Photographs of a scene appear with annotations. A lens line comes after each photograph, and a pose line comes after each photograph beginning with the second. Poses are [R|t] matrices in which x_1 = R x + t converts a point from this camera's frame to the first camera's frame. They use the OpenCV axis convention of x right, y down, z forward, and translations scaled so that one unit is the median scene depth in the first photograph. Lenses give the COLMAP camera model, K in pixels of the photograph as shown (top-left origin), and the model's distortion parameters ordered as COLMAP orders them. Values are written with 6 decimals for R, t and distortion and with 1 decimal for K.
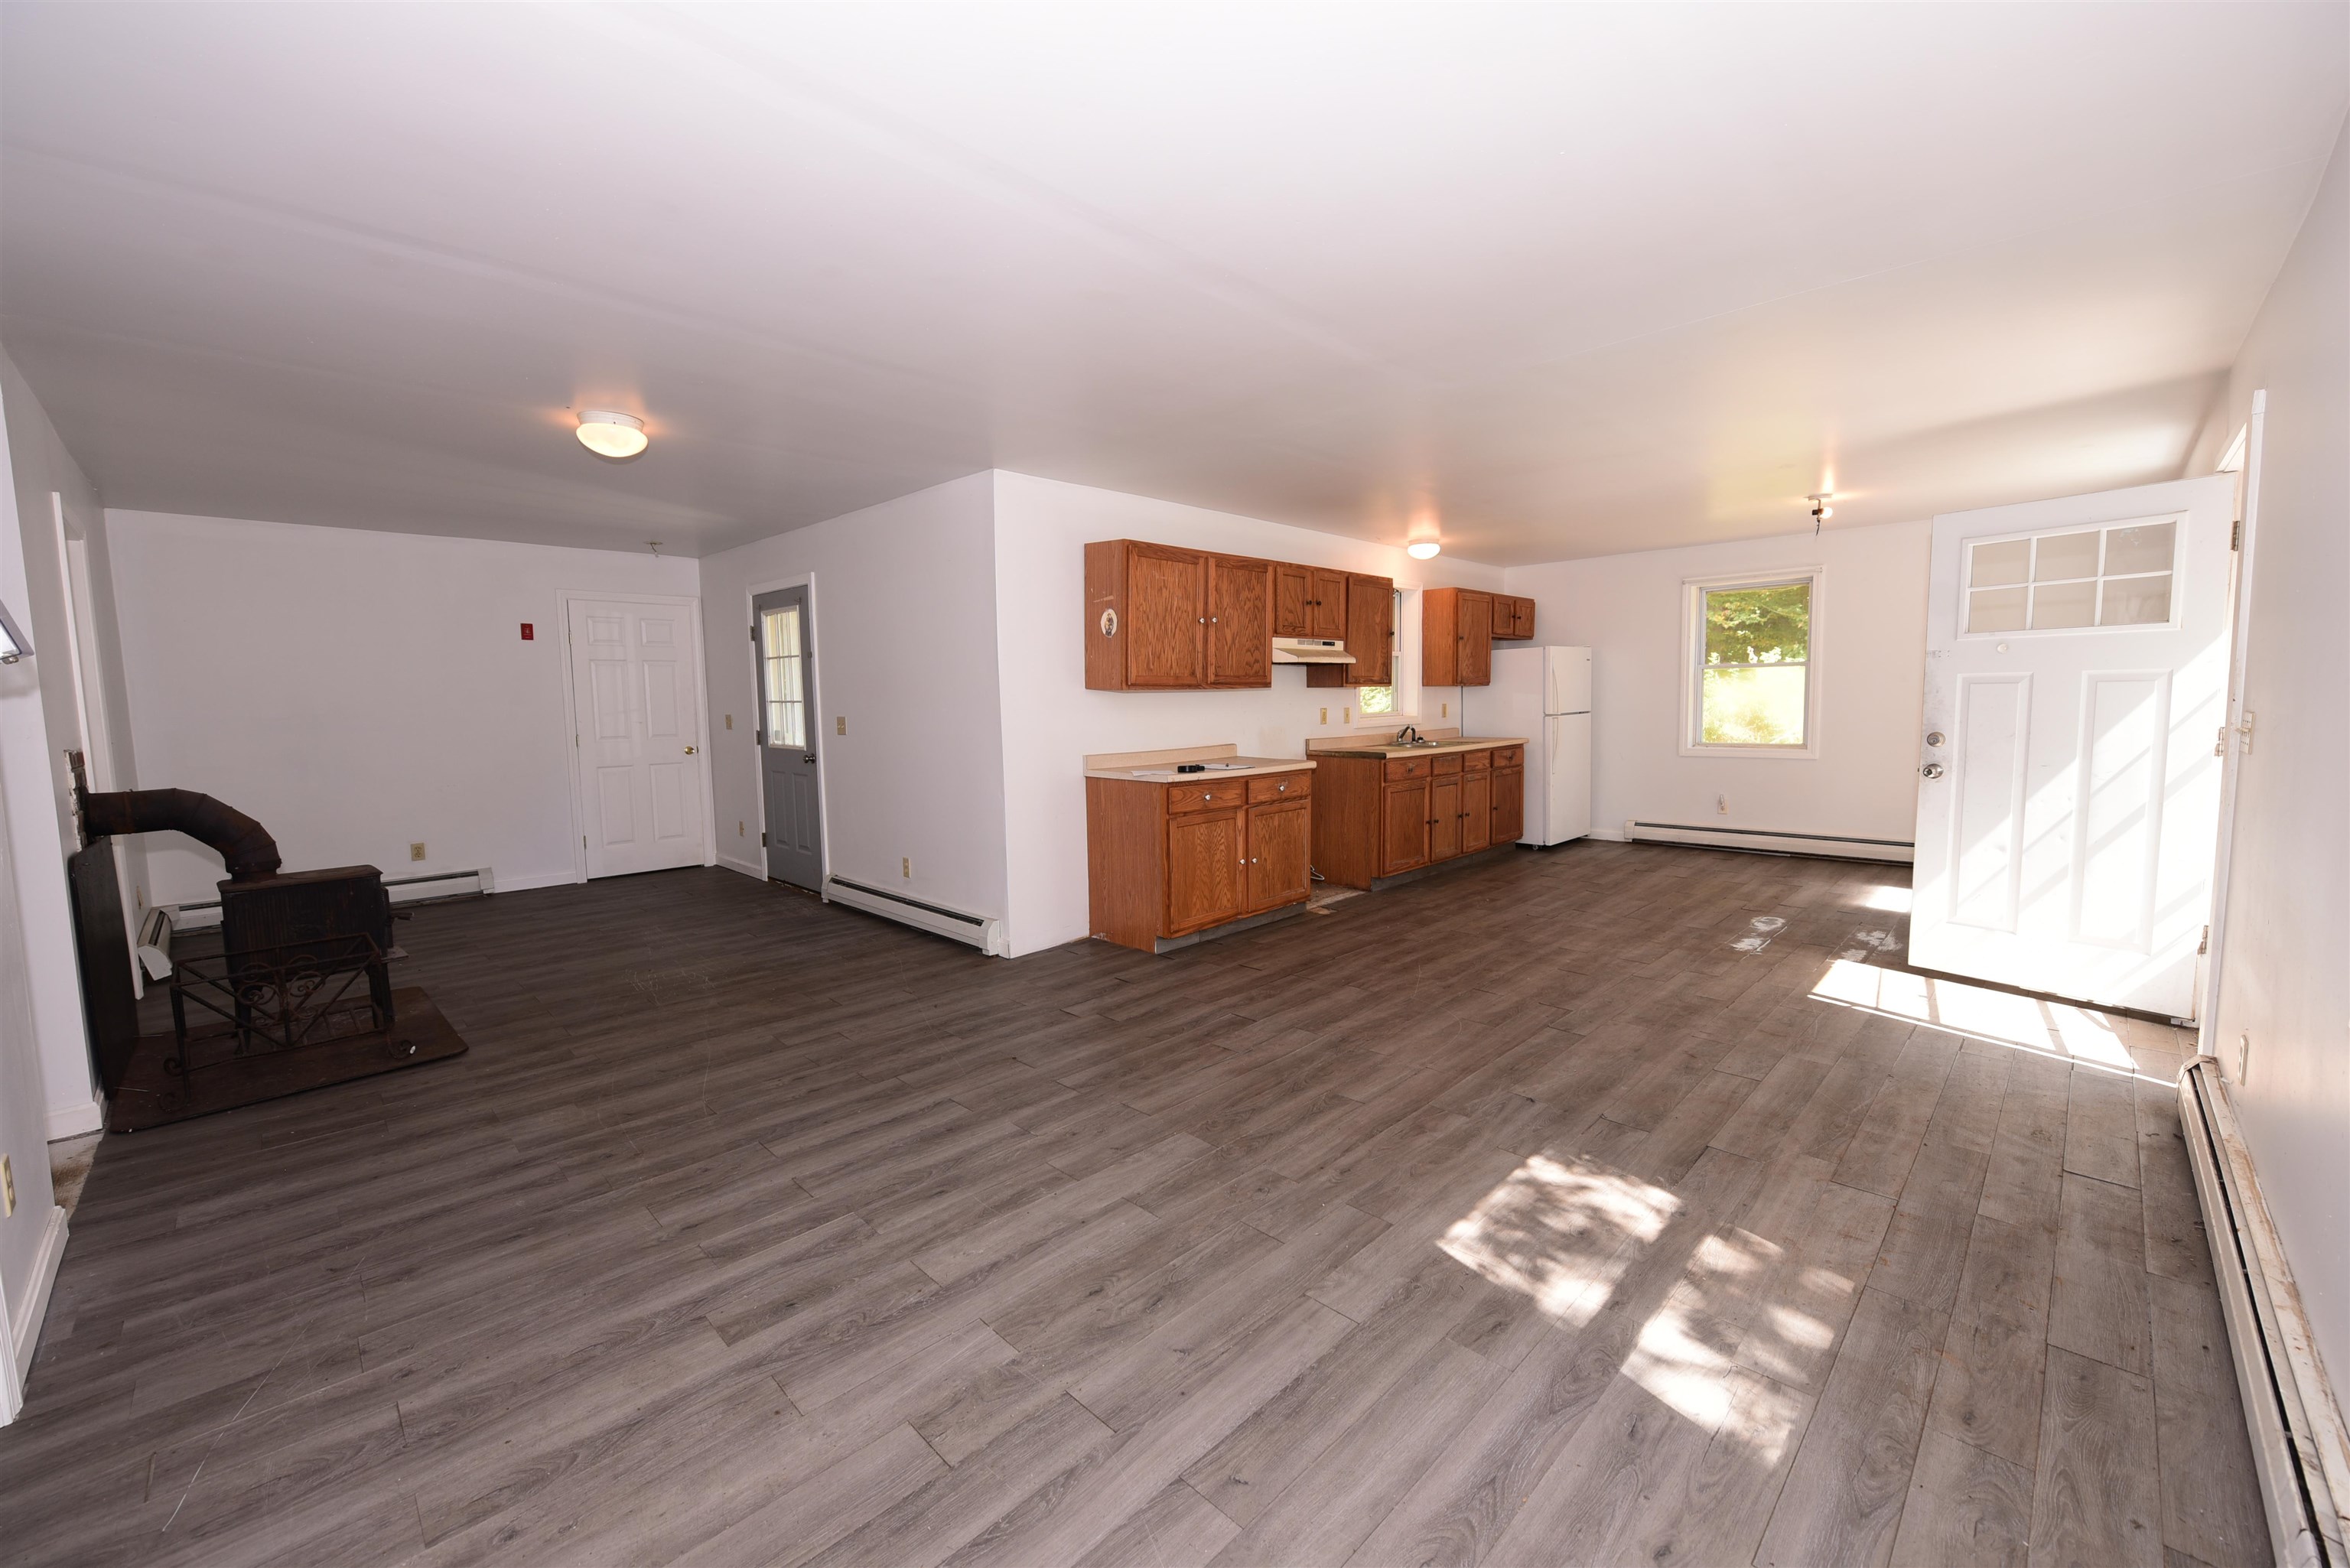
lens RADIAL K [[929.5, 0, 1183.1], [0, 929.5, 783.1], [0, 0, 1]] dist [-0.007769, -0.000581]
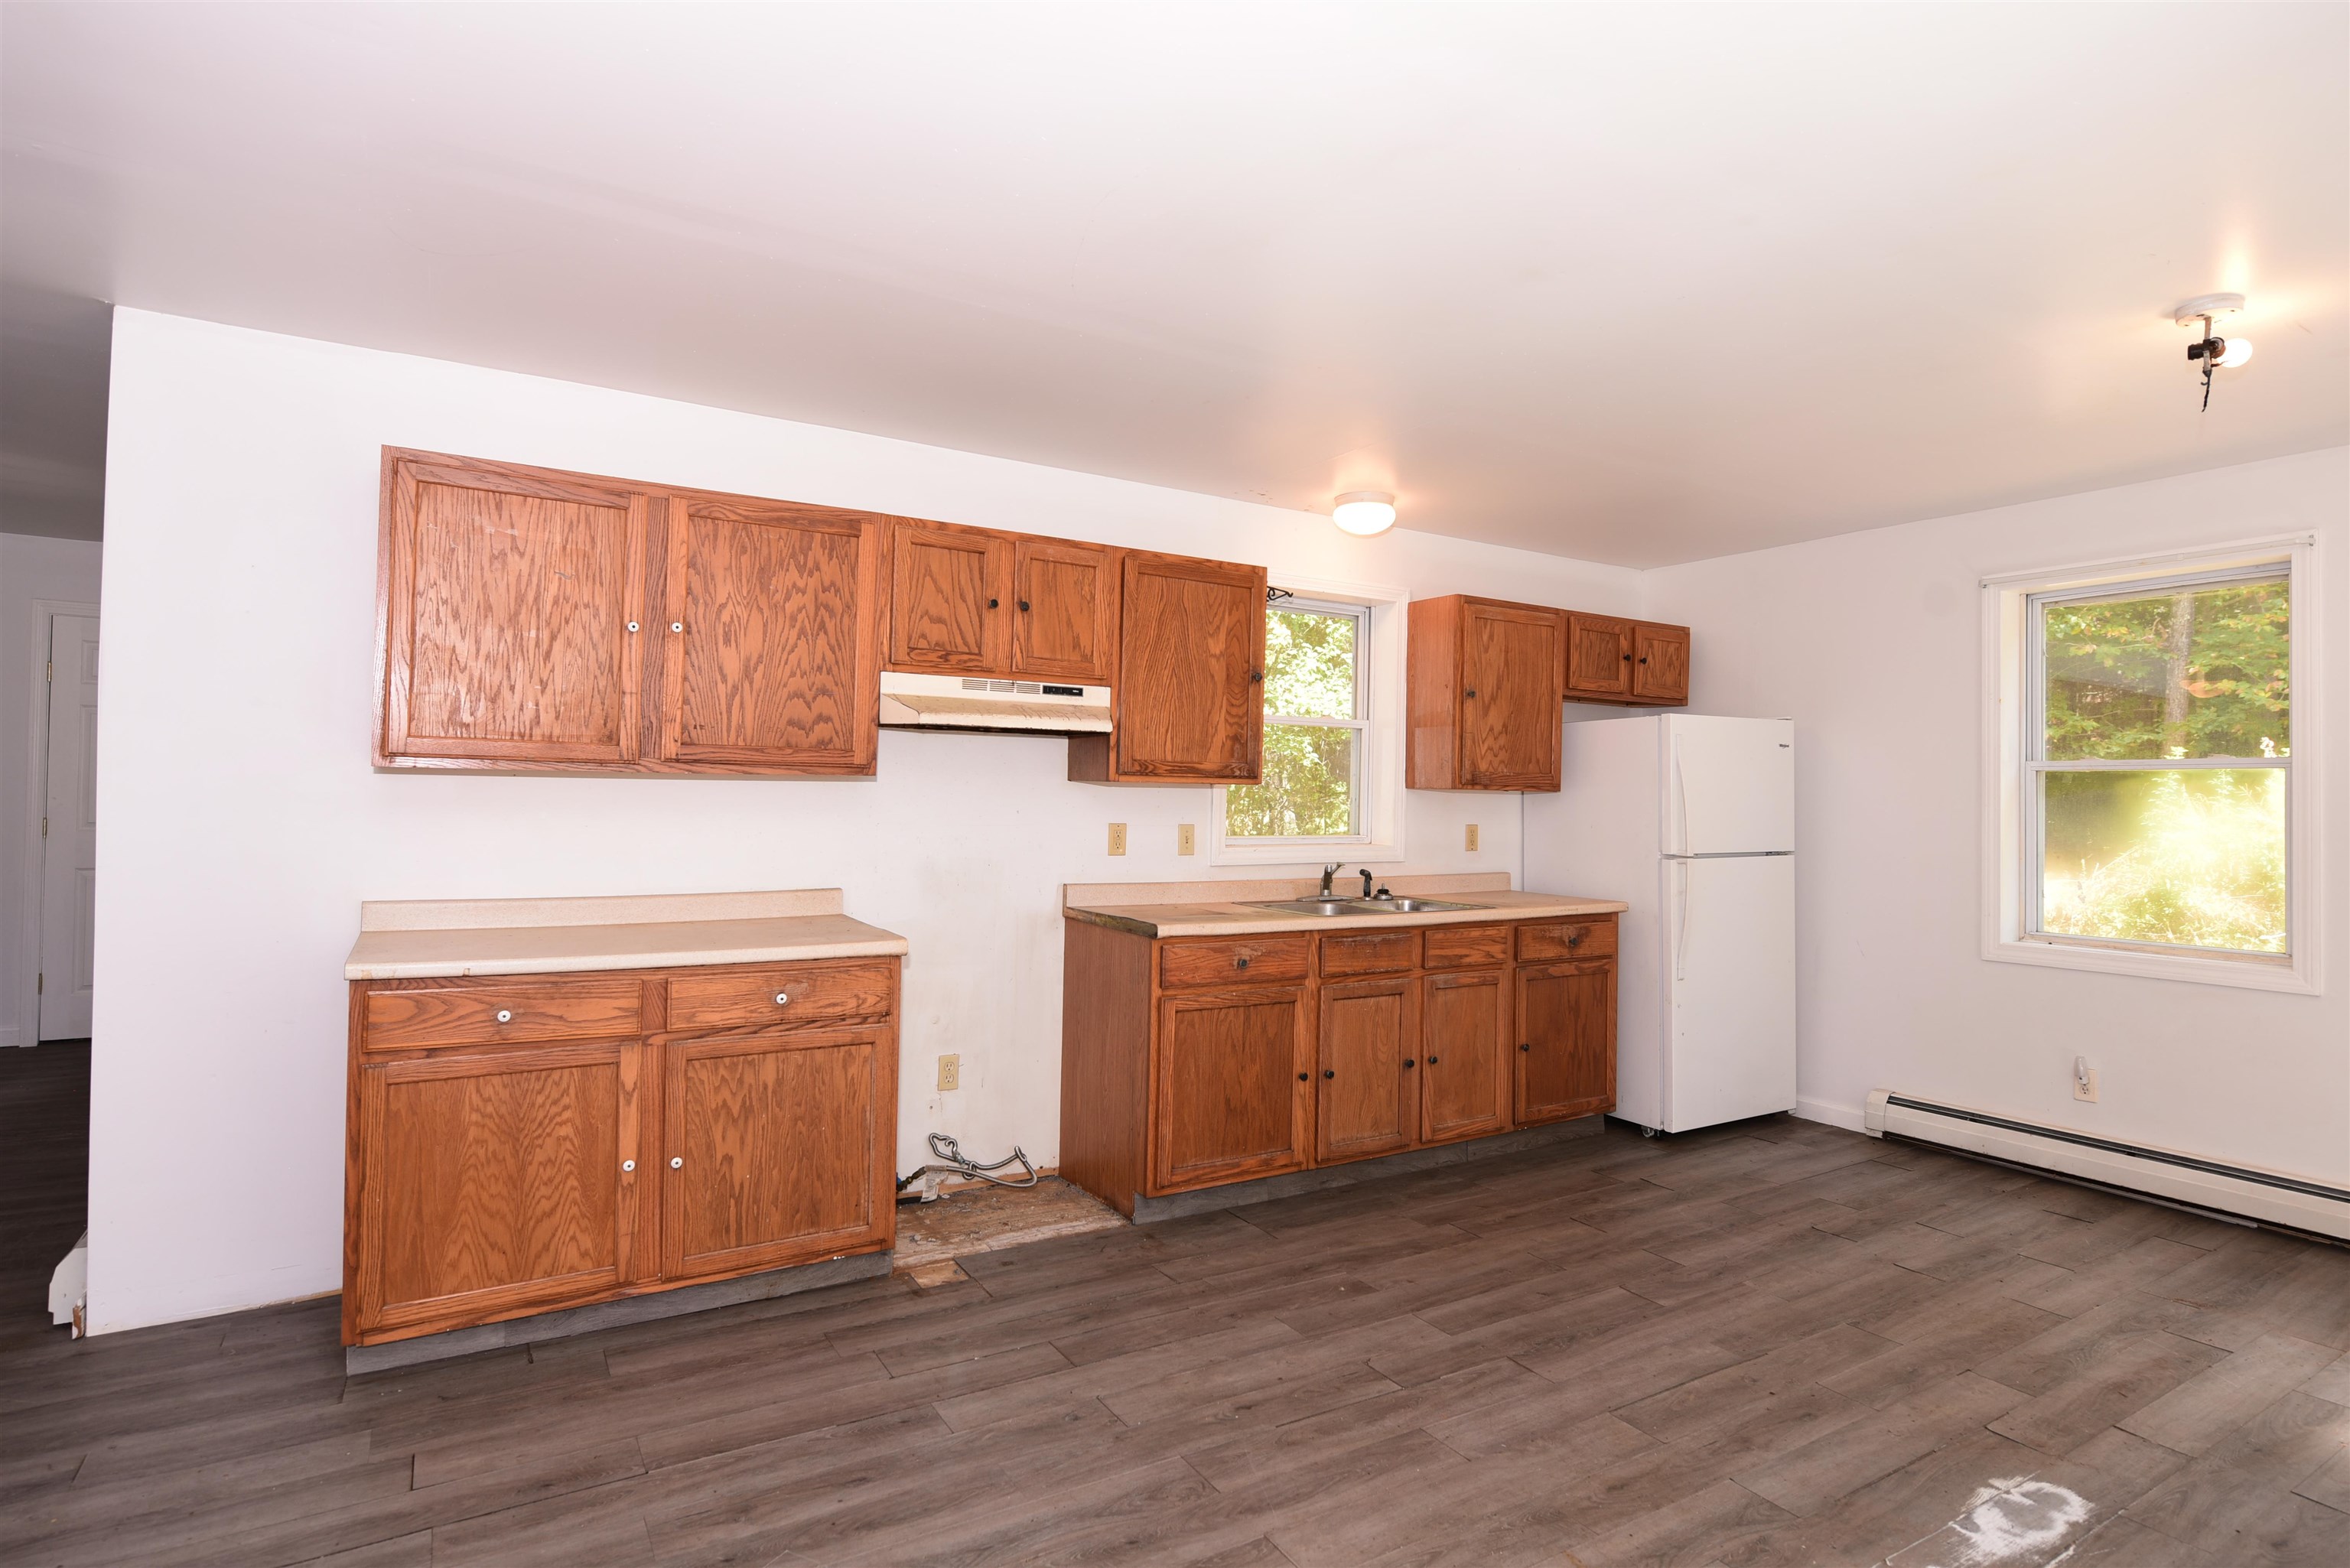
lens RADIAL K [[1206.0, 0, 1184.7], [0, 1206.0, 781.1], [0, 0, 1]] dist [-0.005526, -0.001064]
pose [[0.968860, 0.031276, -0.245627, 0.589074], [-0.056891, 0.993569, -0.097893, -0.071403], [0.240986, 0.108819, 0.964409, 0.649407]]
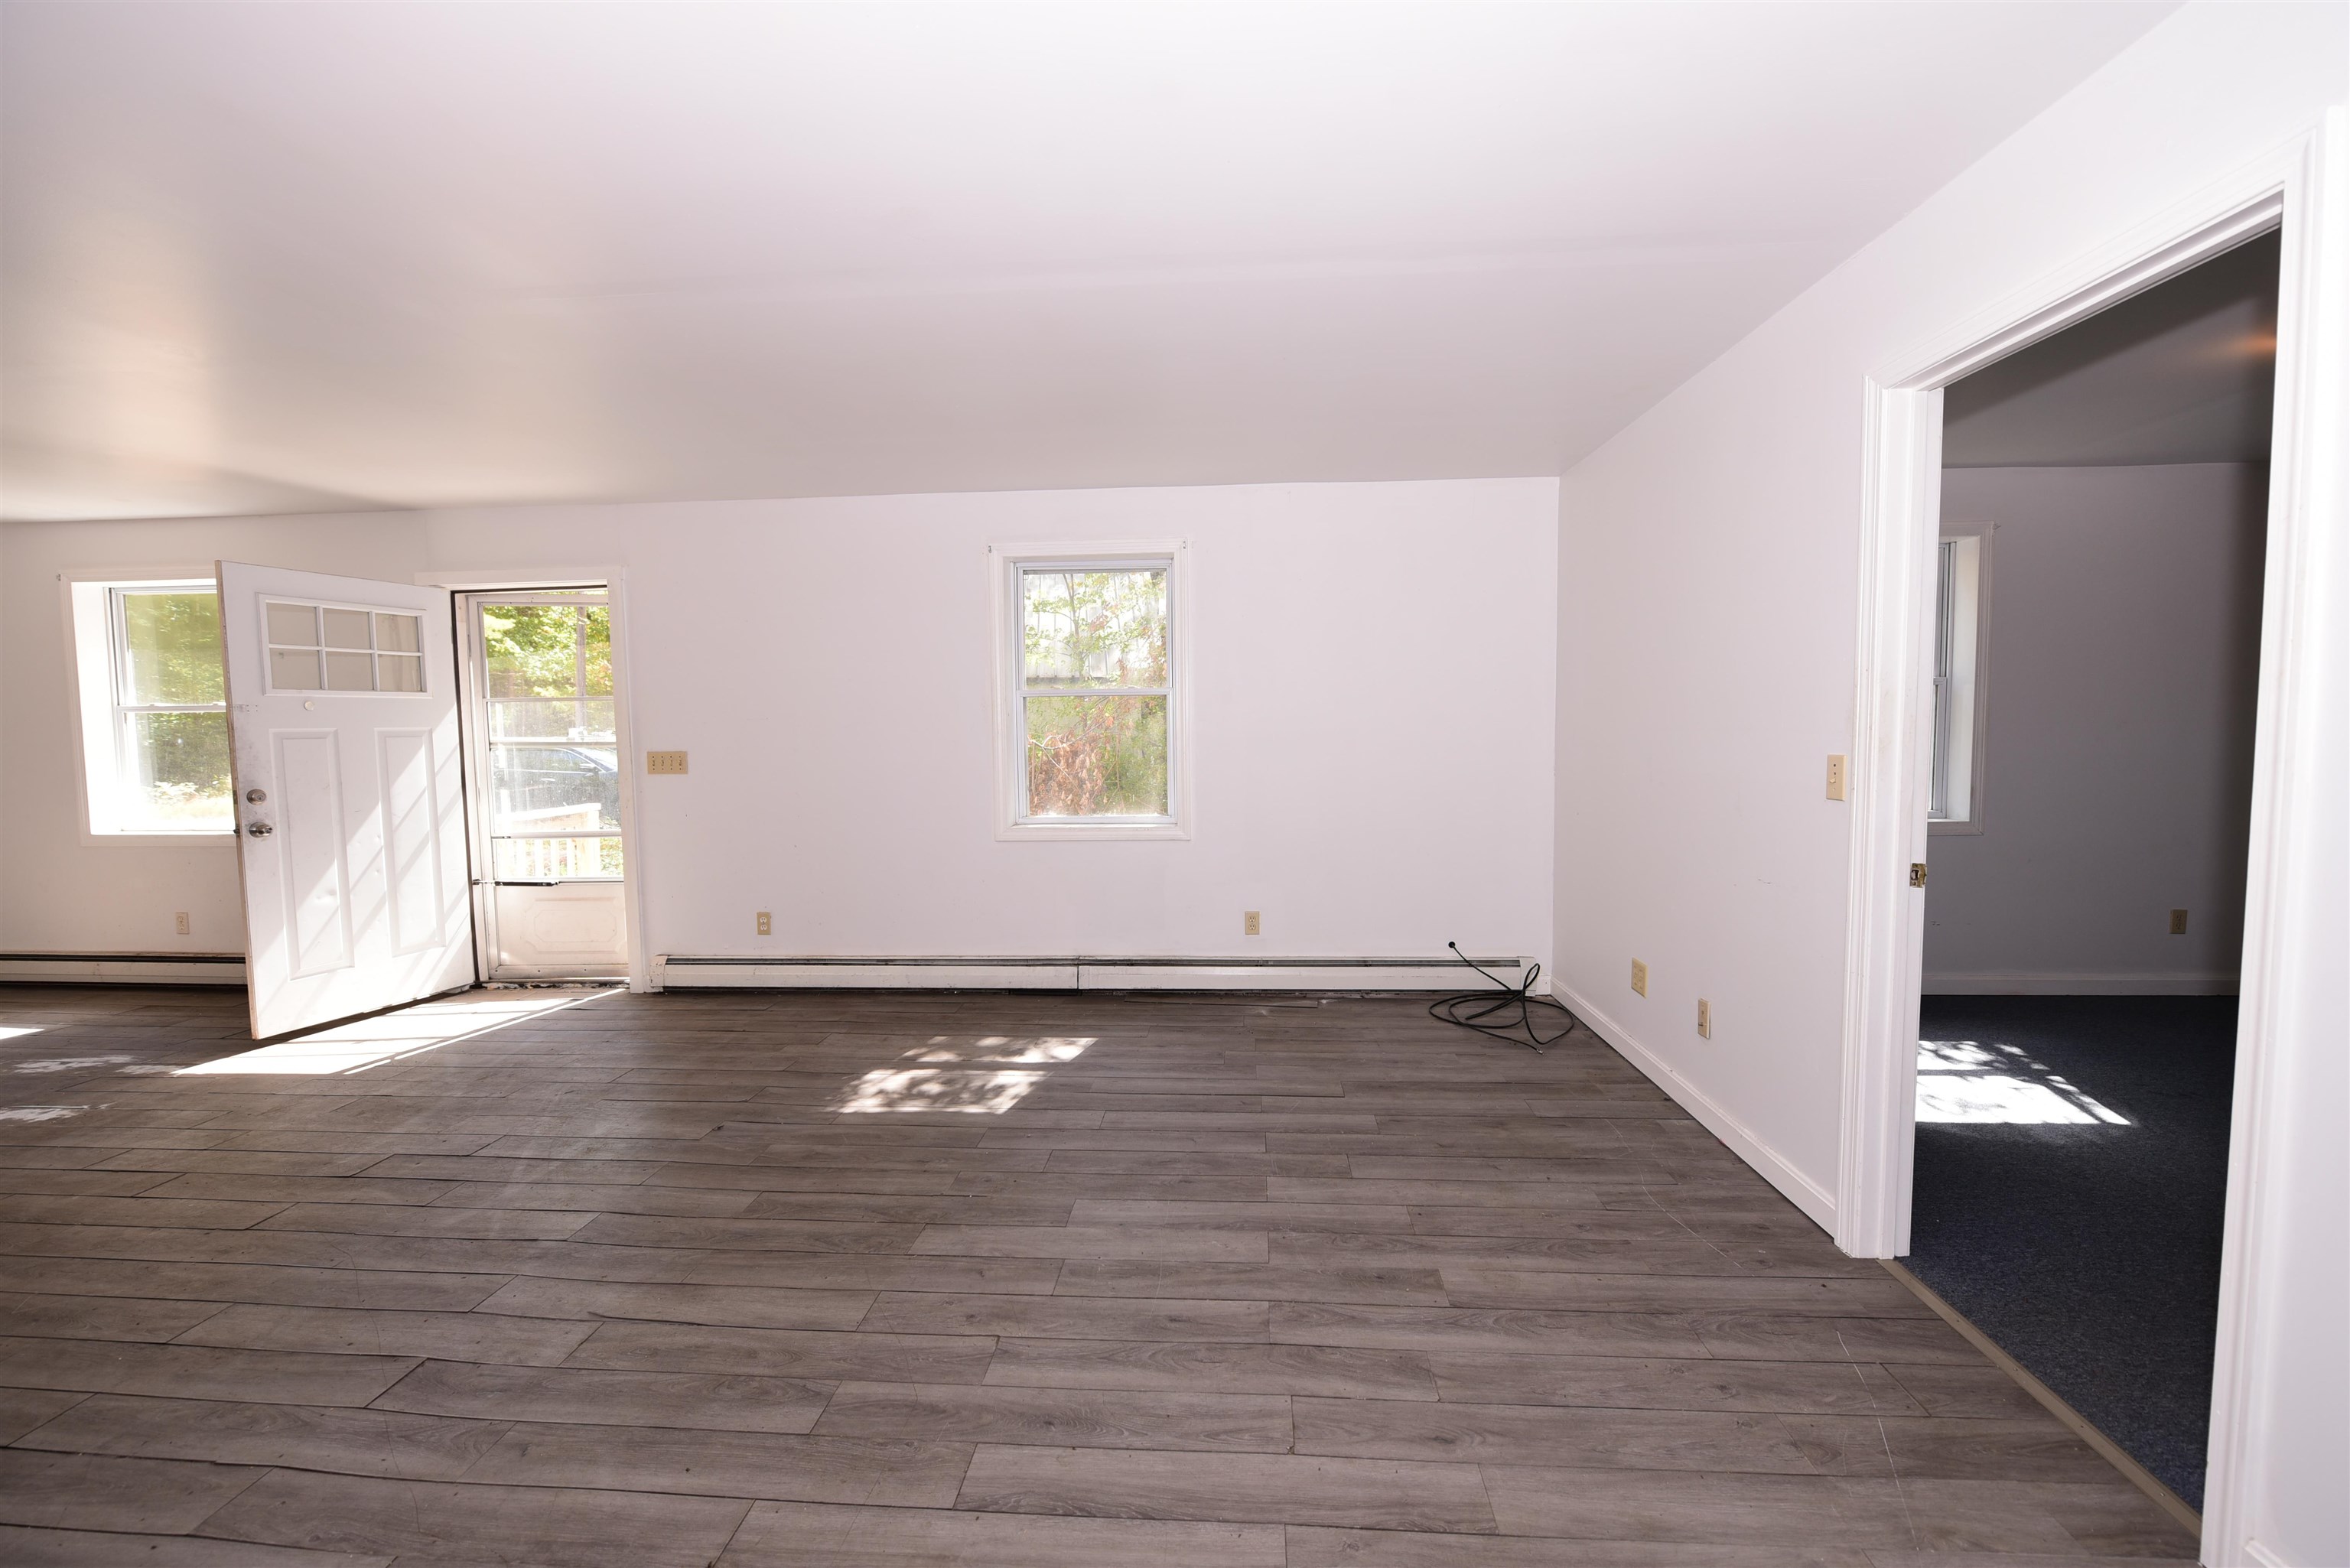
lens RADIAL K [[929.5, 0, 1183.1], [0, 929.5, 783.1], [0, 0, 1]] dist [-0.007769, -0.000581]
pose [[-0.651350, -0.022419, 0.758446, -0.569869], [0.094118, 0.989457, 0.110075, -0.080554], [-0.752918, 0.143081, -0.642373, 0.939233]]
